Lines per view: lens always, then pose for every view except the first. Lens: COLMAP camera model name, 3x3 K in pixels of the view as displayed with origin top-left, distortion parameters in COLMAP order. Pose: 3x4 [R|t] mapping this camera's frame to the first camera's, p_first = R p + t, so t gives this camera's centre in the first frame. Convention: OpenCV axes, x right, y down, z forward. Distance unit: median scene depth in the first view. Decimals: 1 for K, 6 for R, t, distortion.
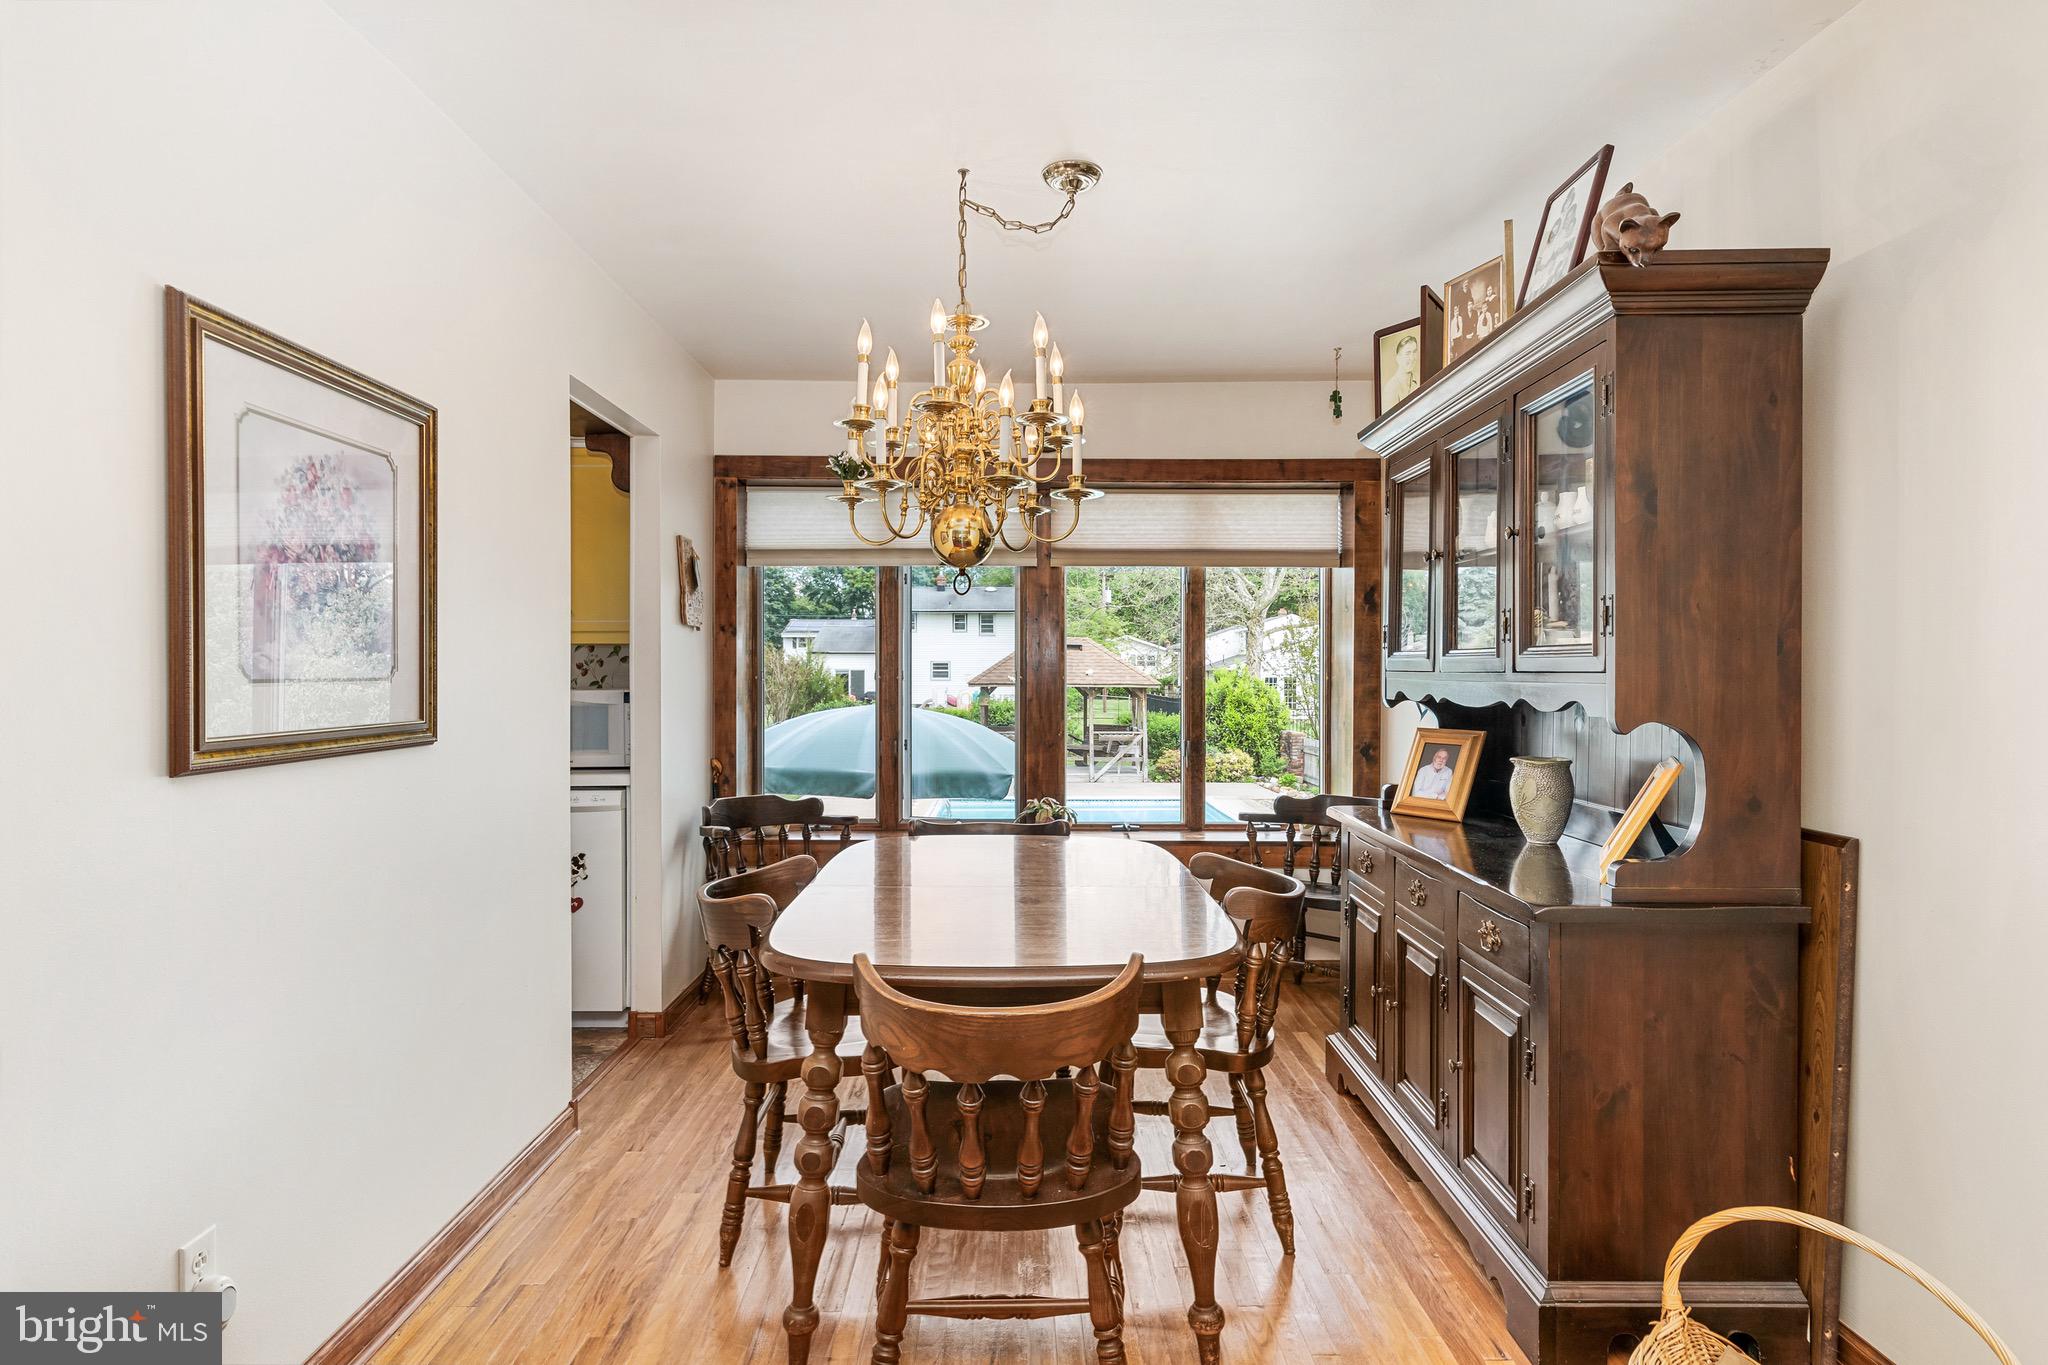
lens RADIAL K [[1080.0, 0, 1020.9], [0, 1080.0, 693.3], [0, 0, 1]] dist [-0.004939, 0.002798]
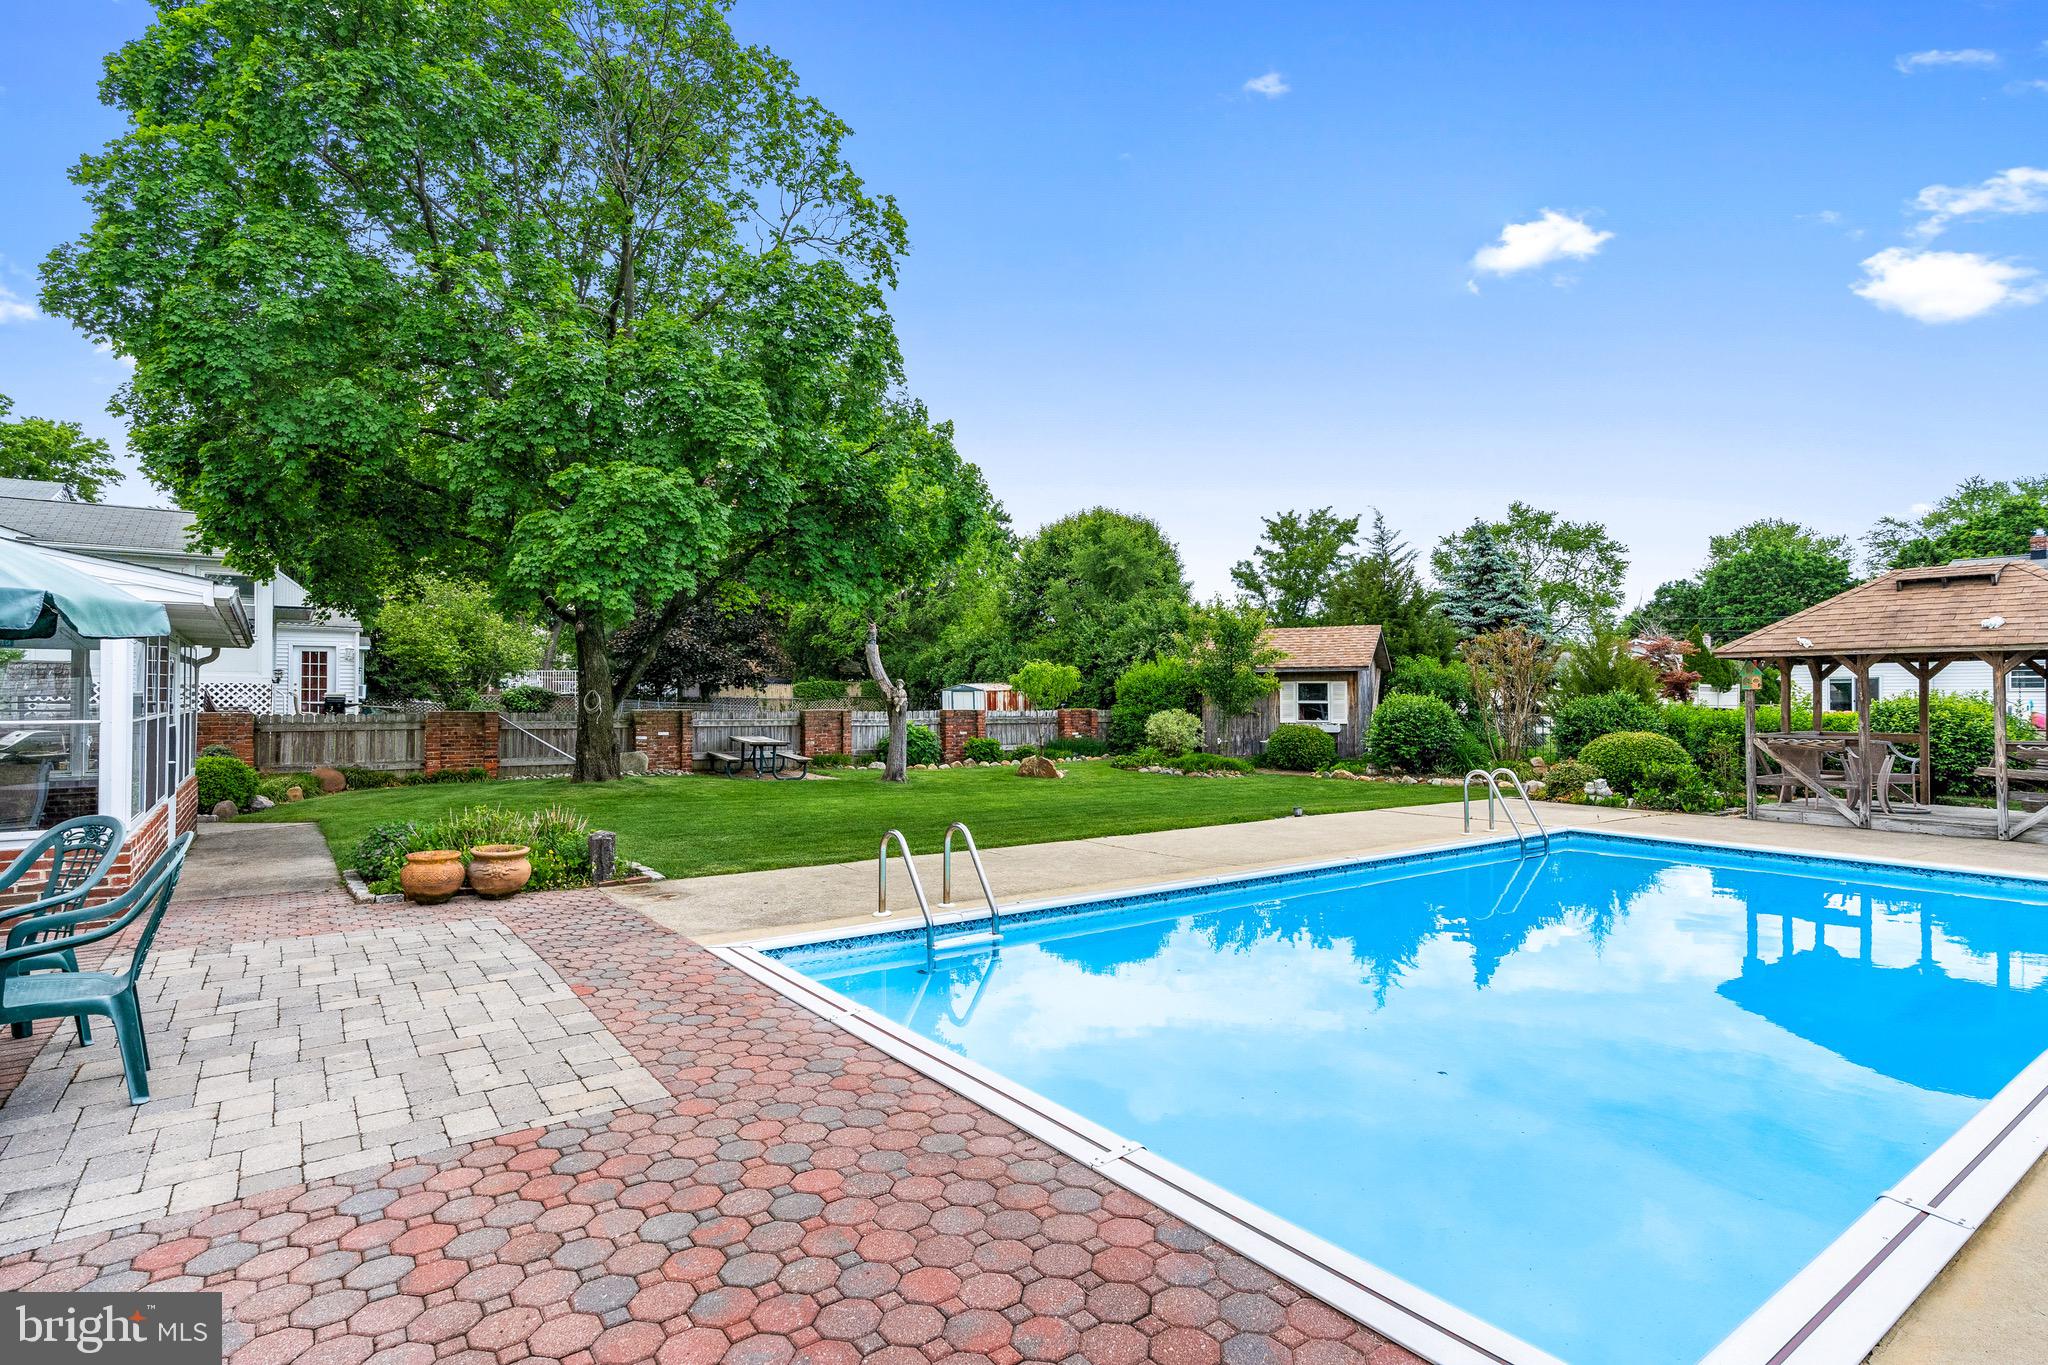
lens RADIAL K [[1040.8, 0, 1024.0], [0, 1040.8, 682.5], [0, 0, 1]] dist [-0.005205, -0.000252]
pose [[0.583732, -0.011031, -0.811871, 1.367523], [-0.018161, 0.999480, -0.026638, 0.210813], [0.811743, 0.030294, 0.583228, 2.434991]]
